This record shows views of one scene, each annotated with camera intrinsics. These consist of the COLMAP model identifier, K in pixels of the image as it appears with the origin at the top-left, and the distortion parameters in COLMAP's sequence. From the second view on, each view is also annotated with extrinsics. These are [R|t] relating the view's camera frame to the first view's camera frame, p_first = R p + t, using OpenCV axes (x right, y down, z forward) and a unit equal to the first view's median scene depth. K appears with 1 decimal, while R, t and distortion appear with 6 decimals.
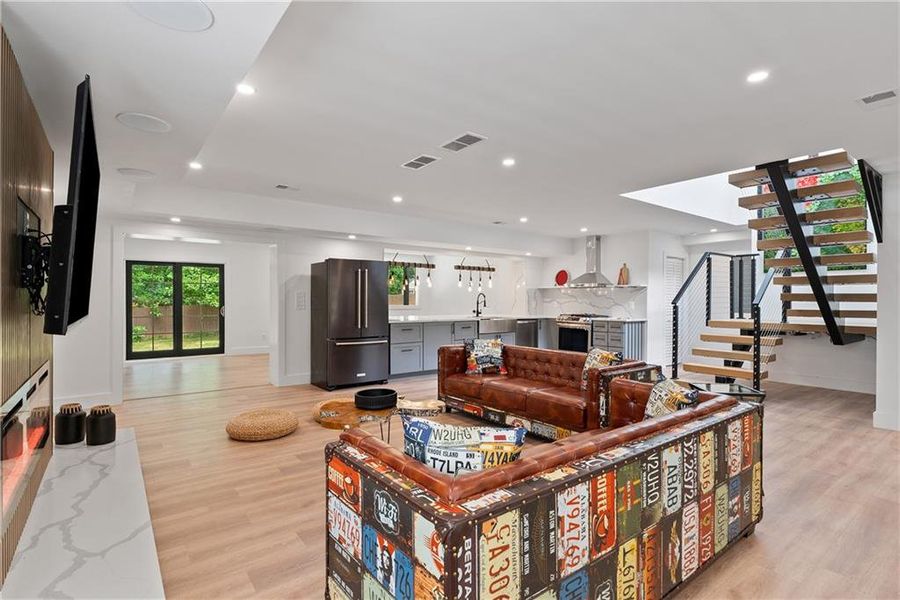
lens RADIAL K [[431.2, 0, 454.7], [0, 431.2, 297.9], [0, 0, 1]] dist [0.001411, 0.000032]
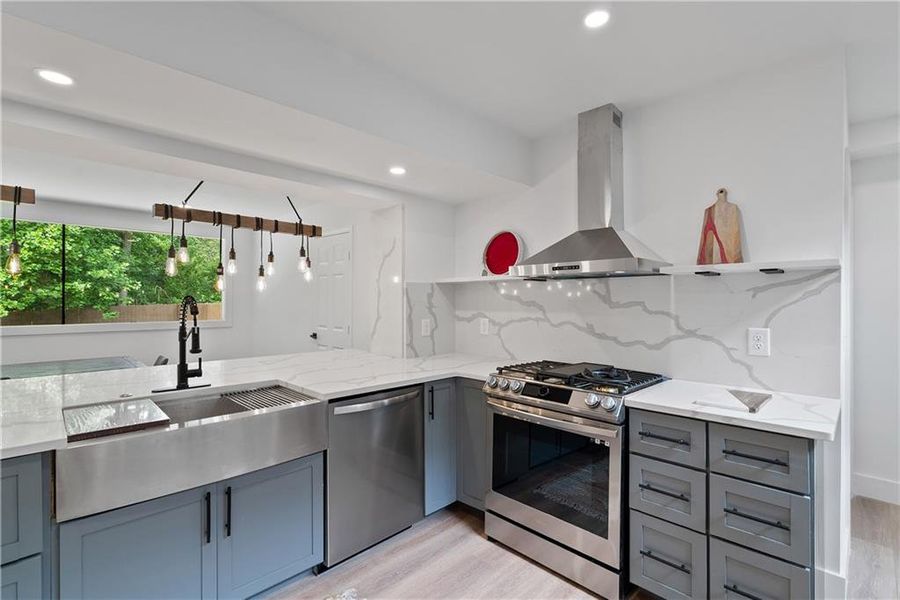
lens RADIAL K [[408.0, 0, 447.4], [0, 408.0, 298.2], [0, 0, 1]] dist [-0.009449, 0.000683]
pose [[0.993012, -0.005127, 0.117898, 0.179992], [0.005625, 0.999977, -0.003890, -0.008321], [-0.117876, 0.004526, 0.993018, 0.734094]]
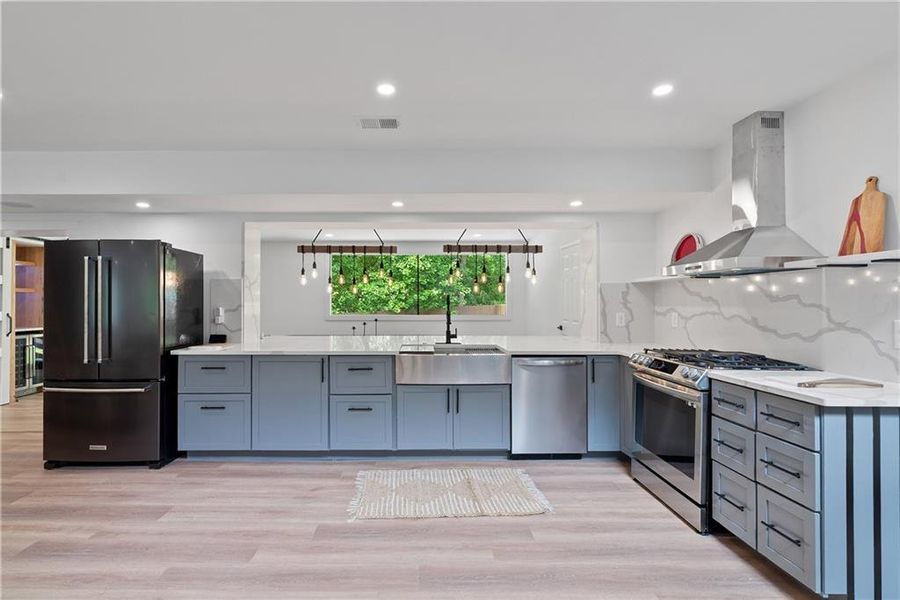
lens RADIAL K [[408.0, 0, 428.2], [0, 408.0, 302.5], [0, 0, 1]] dist [-0.009449, 0.000683]
pose [[0.798025, -0.007694, -0.602575, 0.312808], [0.006674, 0.999970, -0.003930, -0.001421], [0.602588, -0.000886, 0.798052, 0.609281]]
